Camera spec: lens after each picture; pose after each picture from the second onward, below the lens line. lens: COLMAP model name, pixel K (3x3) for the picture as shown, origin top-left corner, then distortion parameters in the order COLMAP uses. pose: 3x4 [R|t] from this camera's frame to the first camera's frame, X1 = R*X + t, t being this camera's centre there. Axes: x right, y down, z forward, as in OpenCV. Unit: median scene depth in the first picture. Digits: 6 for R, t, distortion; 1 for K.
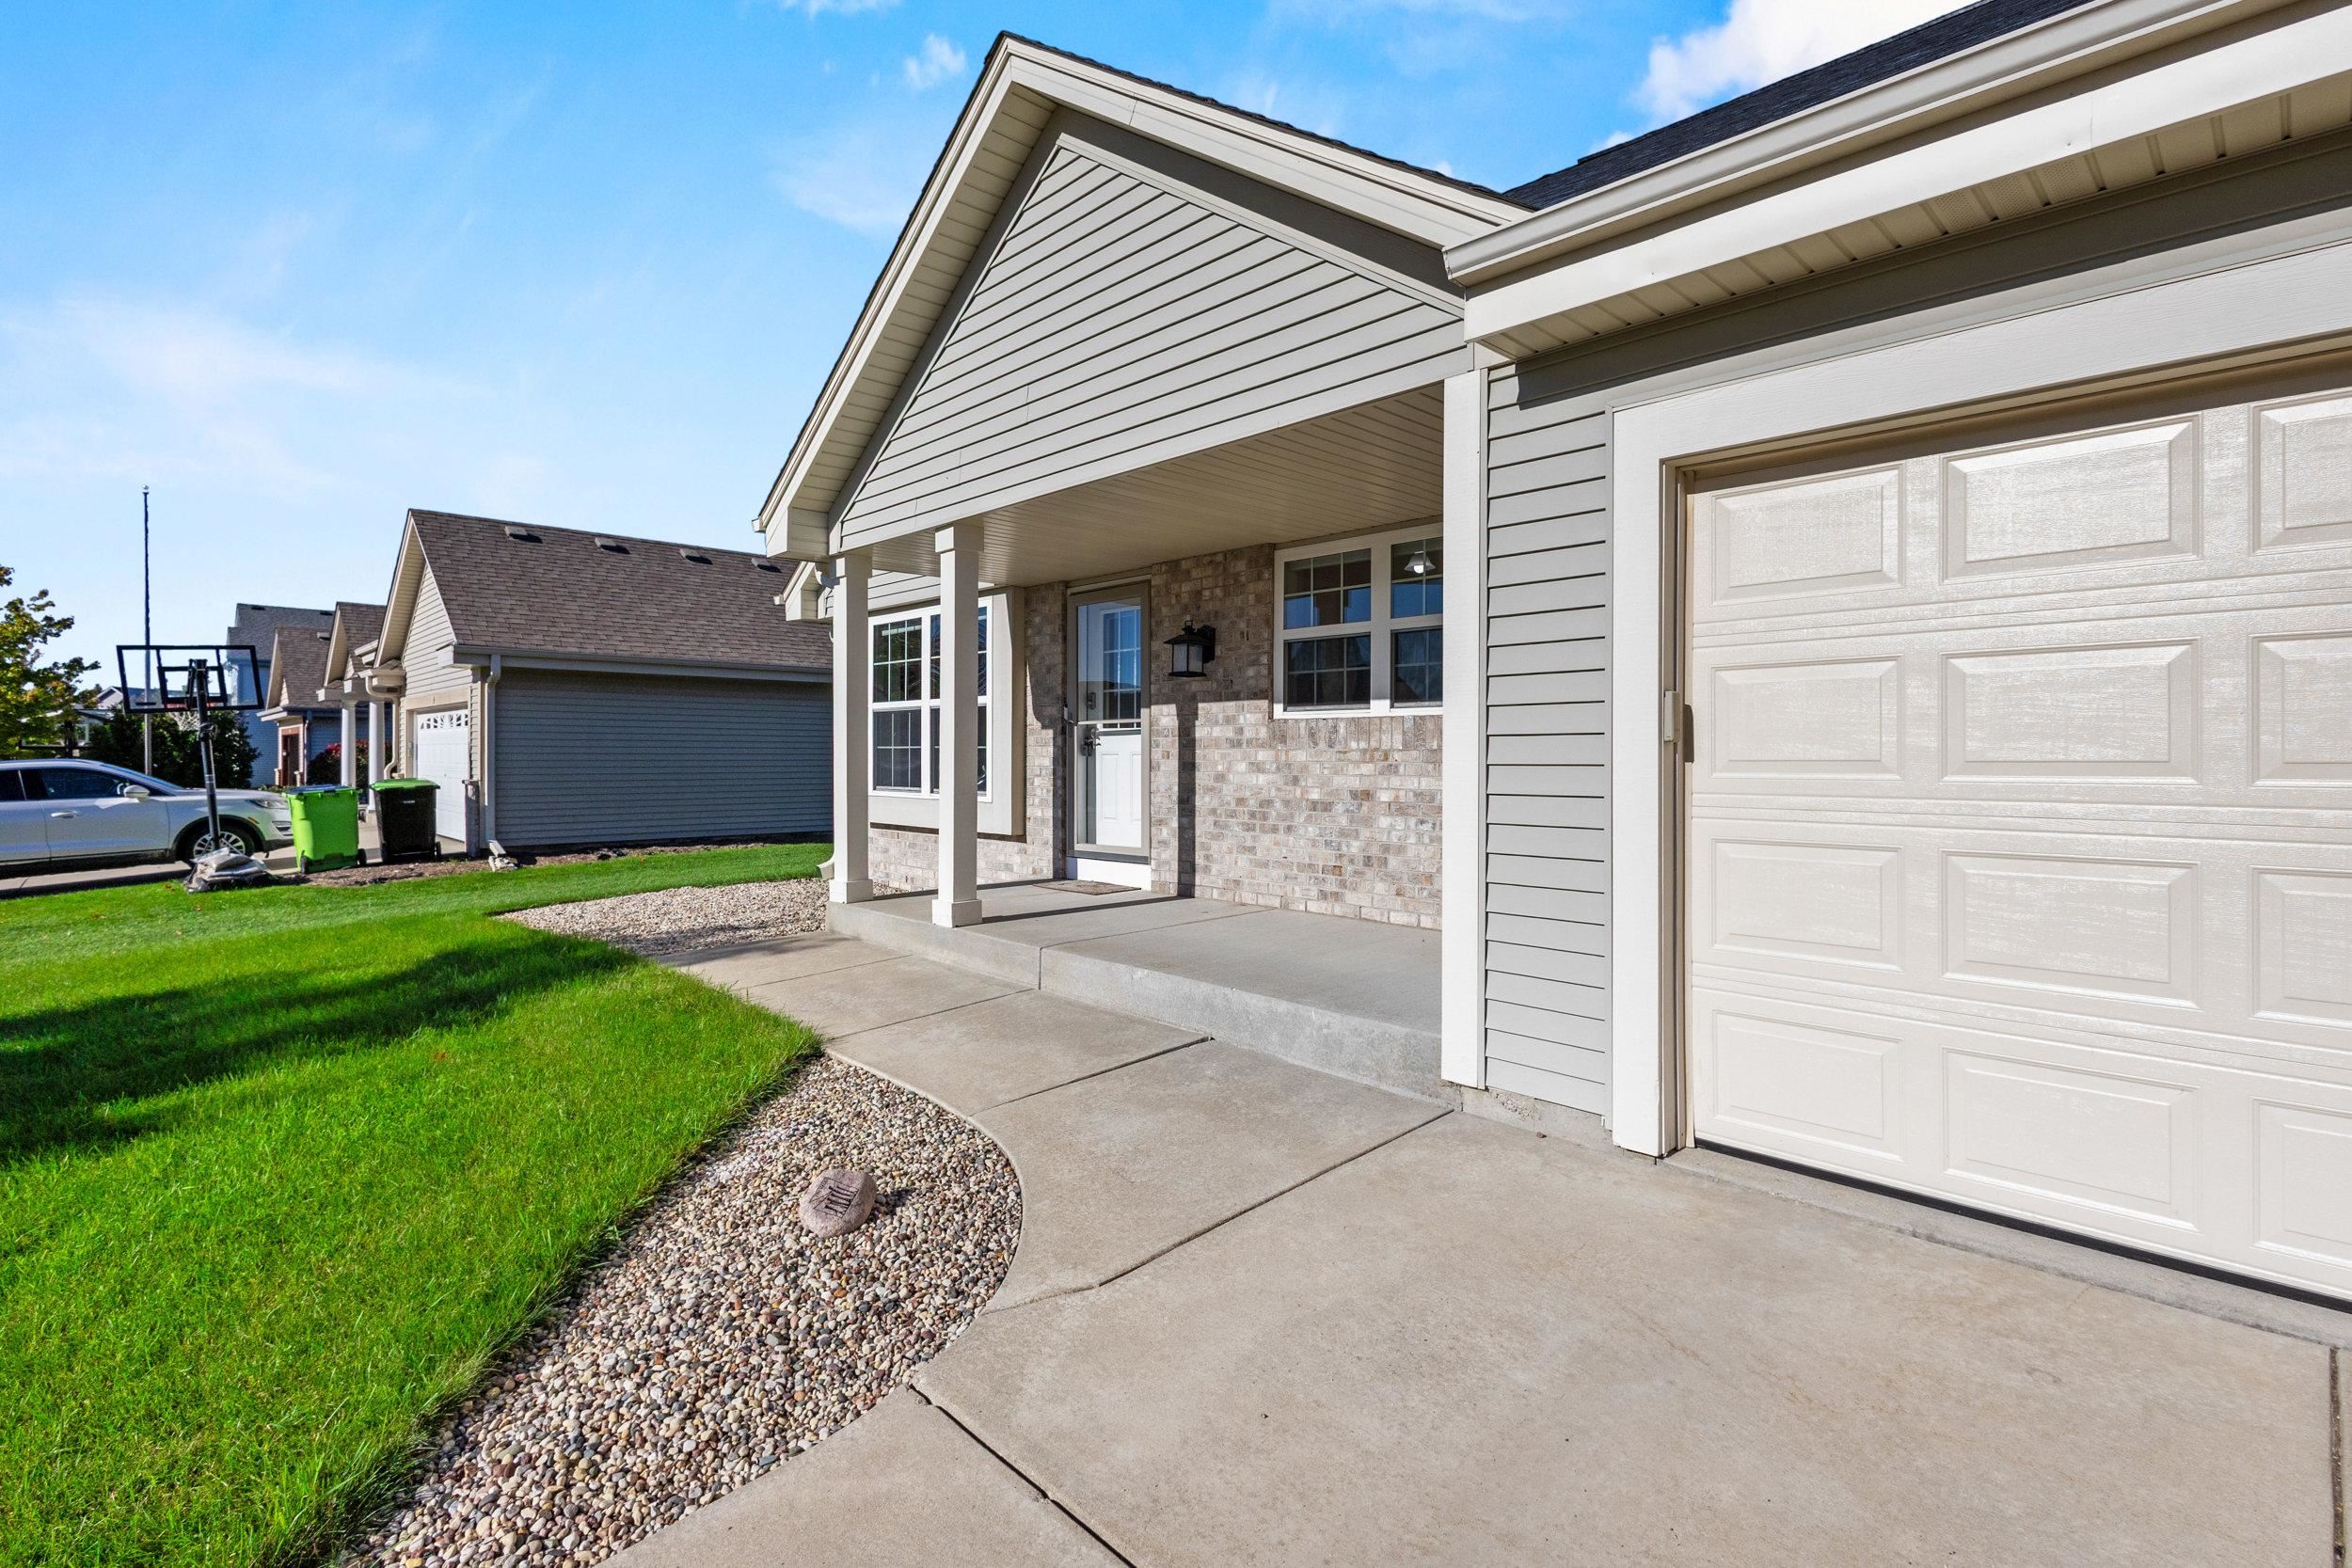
lens RADIAL K [[1085.9, 0, 1172.4], [0, 1085.9, 752.3], [0, 0, 1]] dist [0.002307, 0.000165]
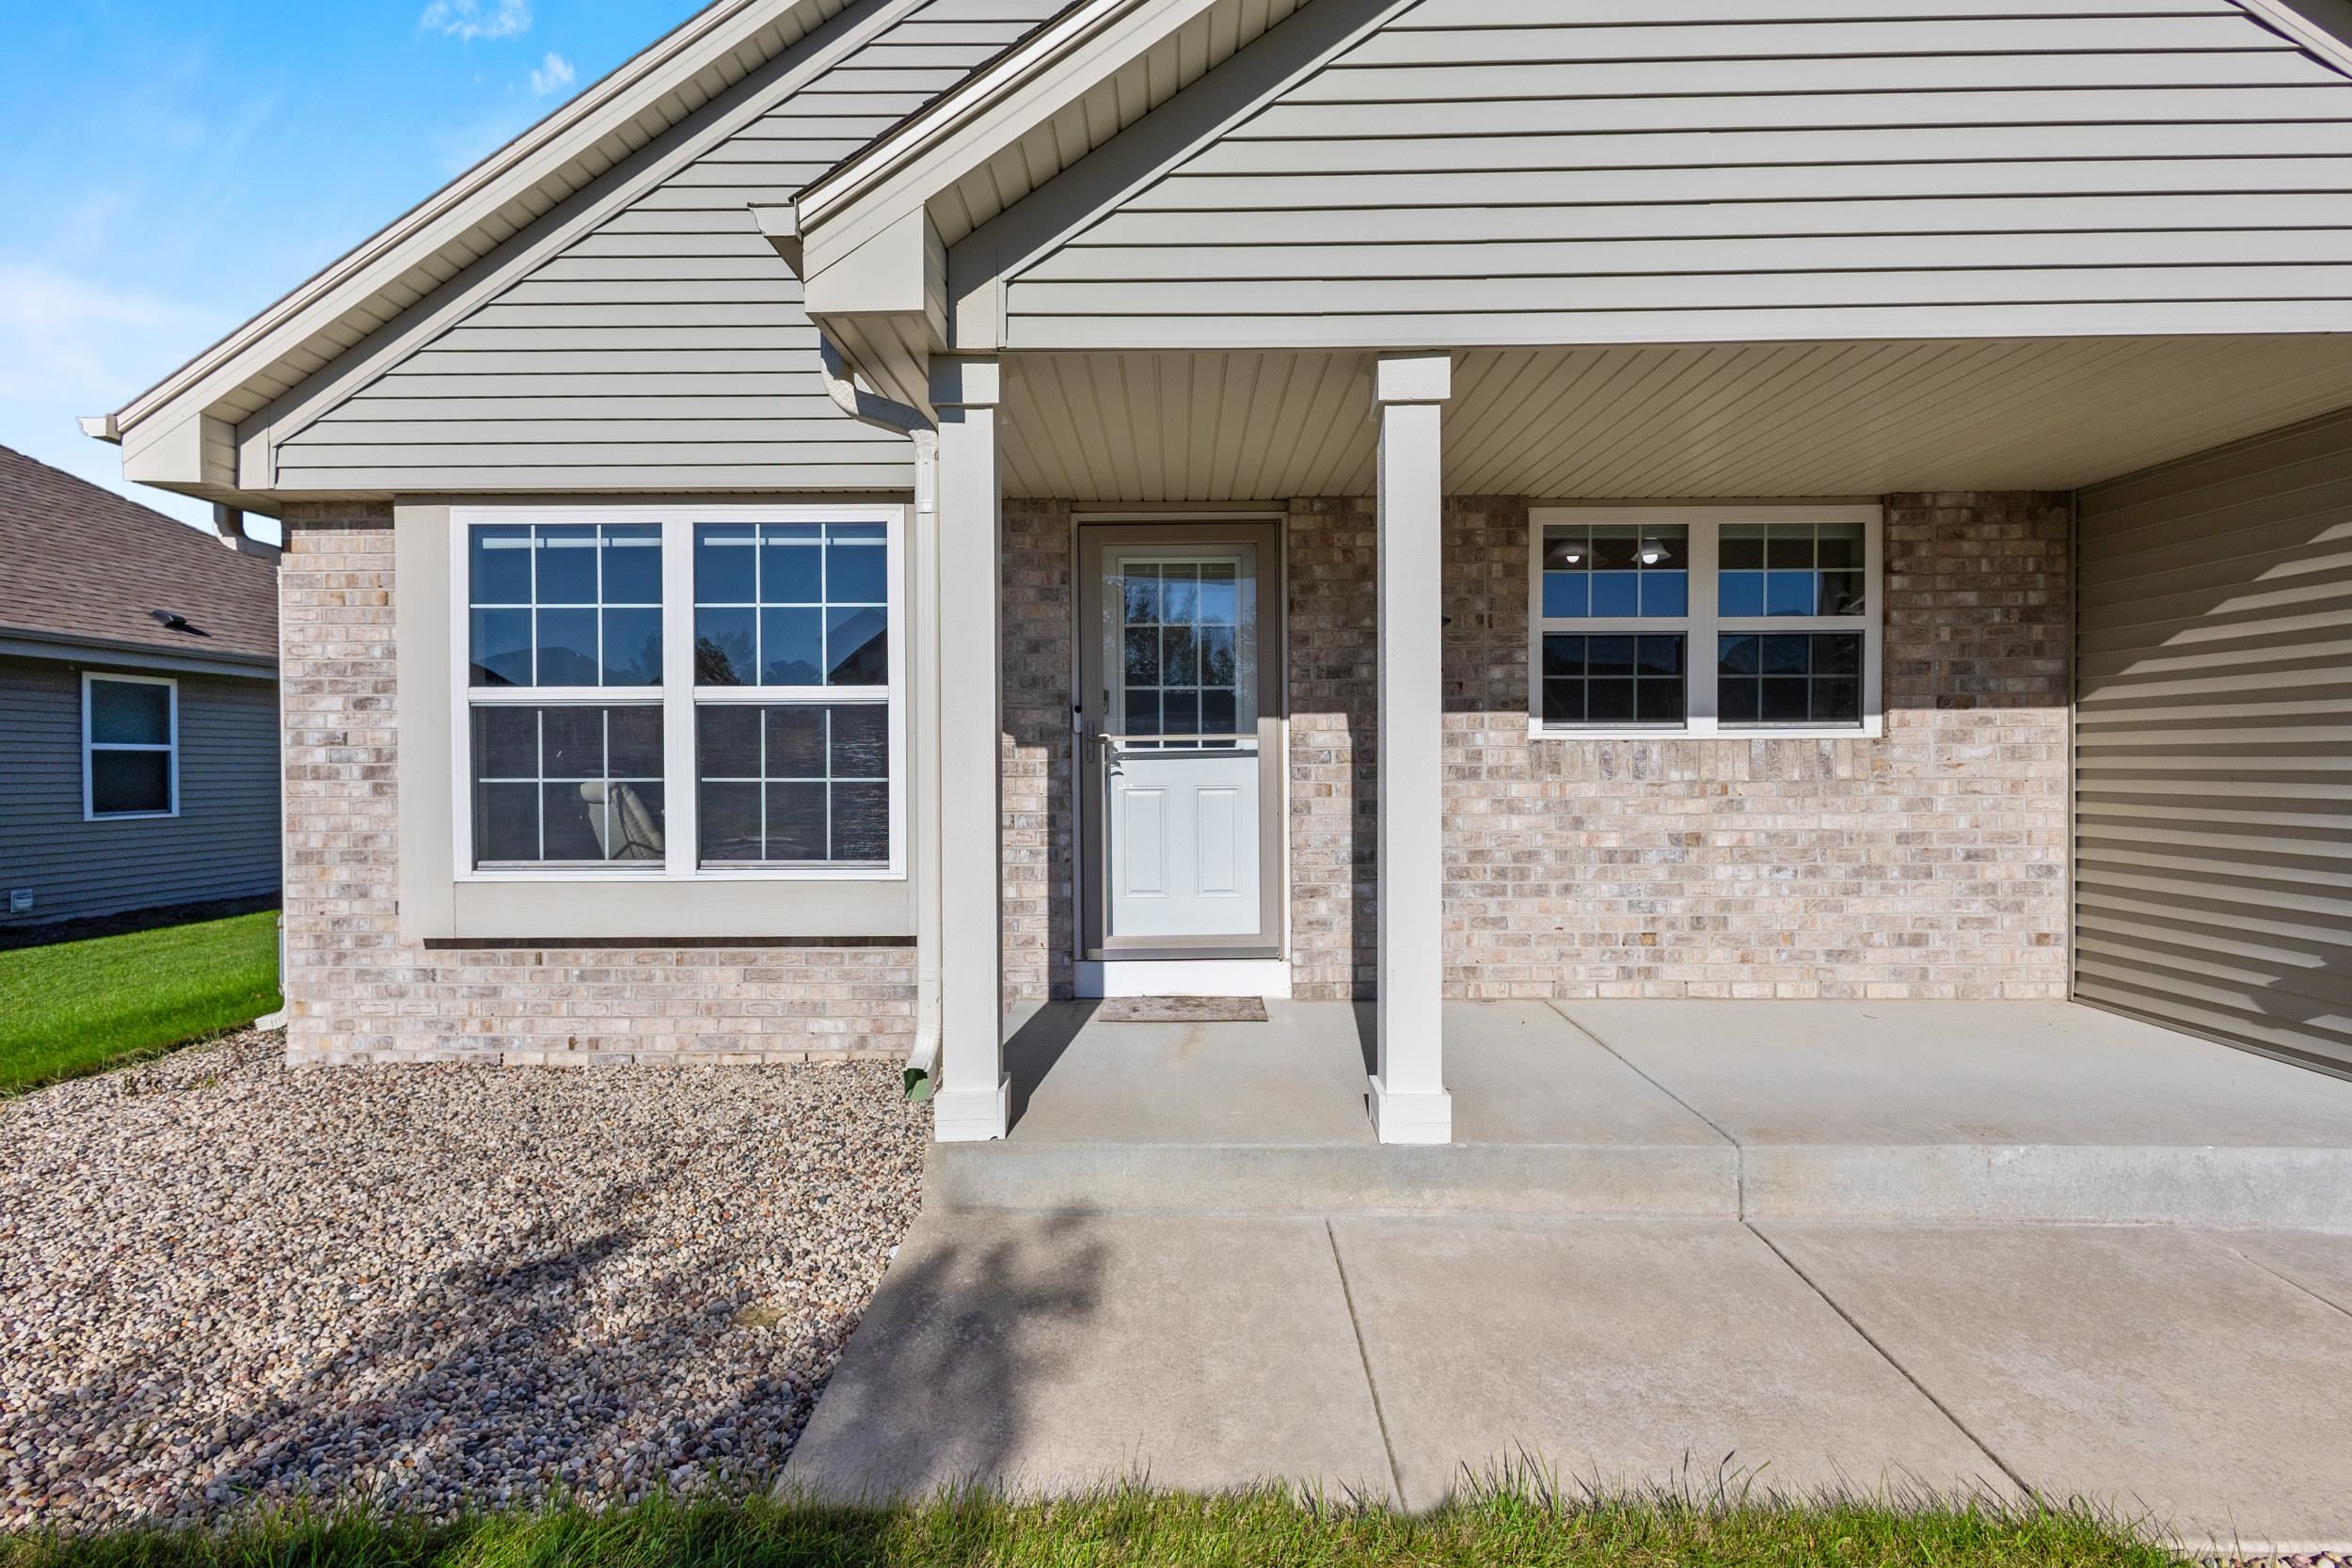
lens RADIAL K [[1079.0, 0, 1165.6], [0, 1079.0, 773.9], [0, 0, 1]] dist [0.003716, 0.000362]
pose [[0.702364, -0.011799, 0.711720, -0.589840], [0.004497, 0.999916, 0.012140, -0.017326], [-0.711804, -0.005326, 0.702358, 0.663639]]
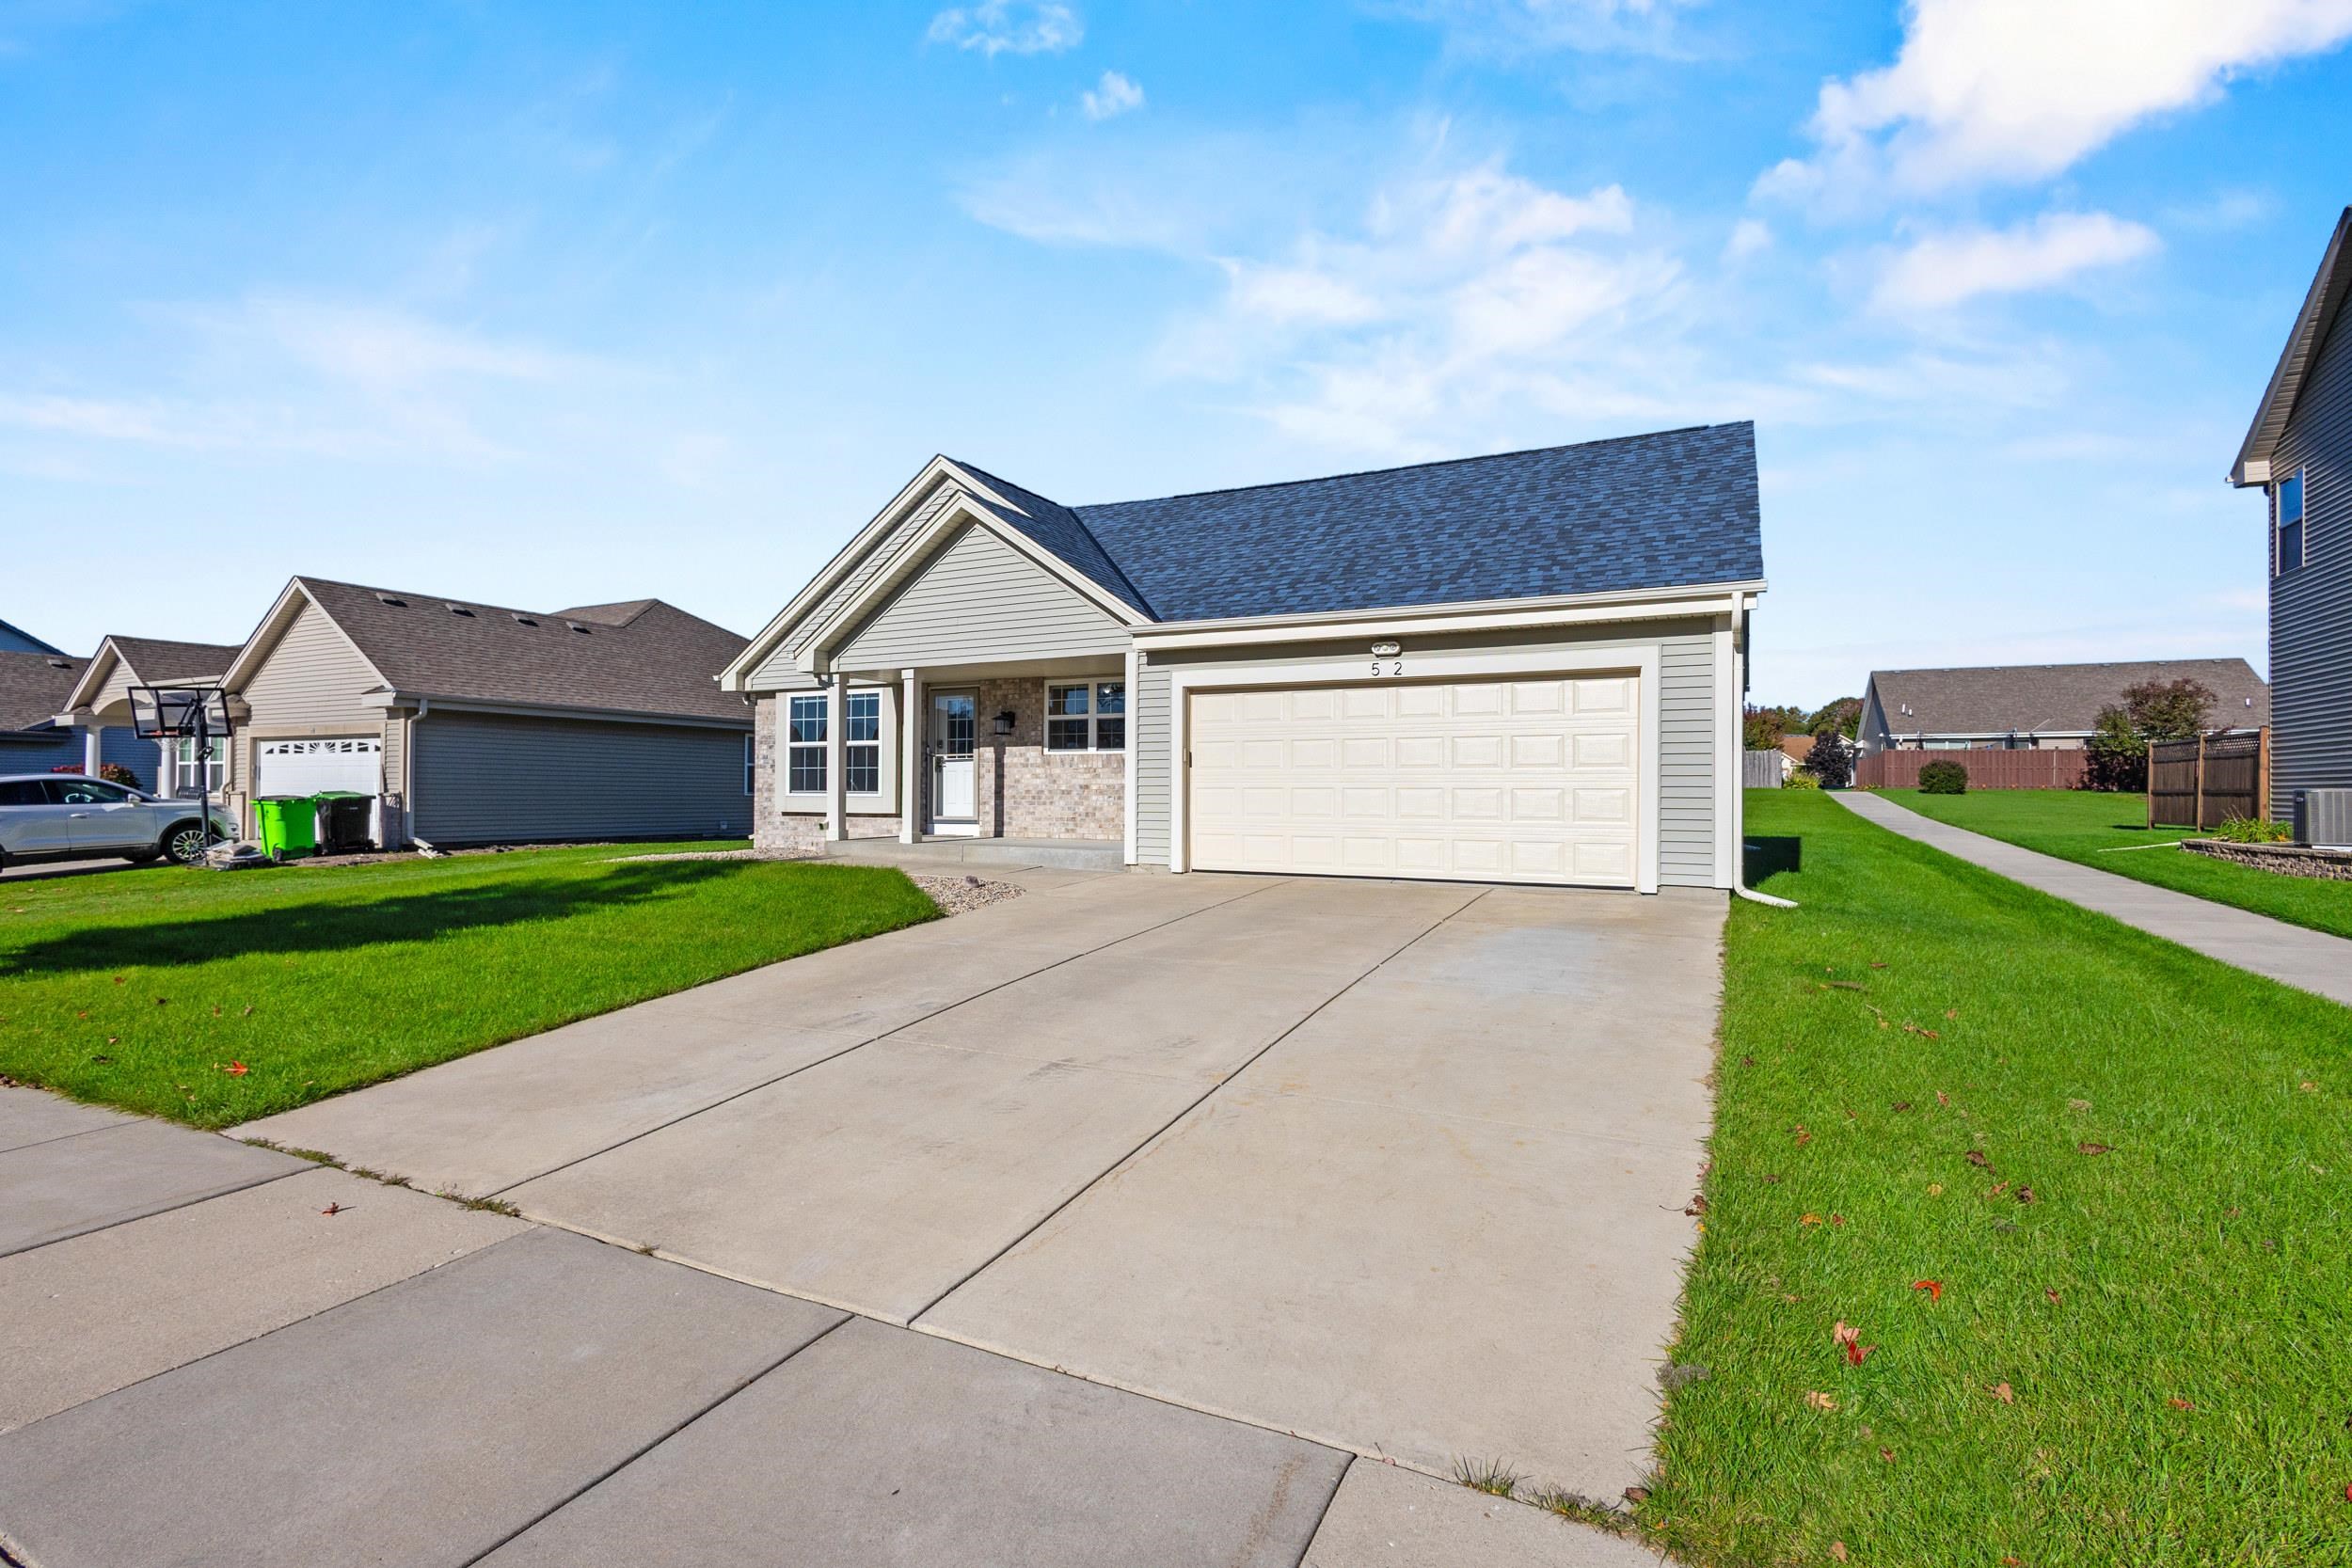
lens RADIAL K [[1079.0, 0, 1165.6], [0, 1079.0, 773.9], [0, 0, 1]] dist [0.003716, 0.000362]
pose [[0.947891, 0.008829, 0.318472, -0.378397], [-0.003852, 0.999860, -0.016254, 0.044650], [-0.318571, 0.014180, 0.947793, -1.197647]]
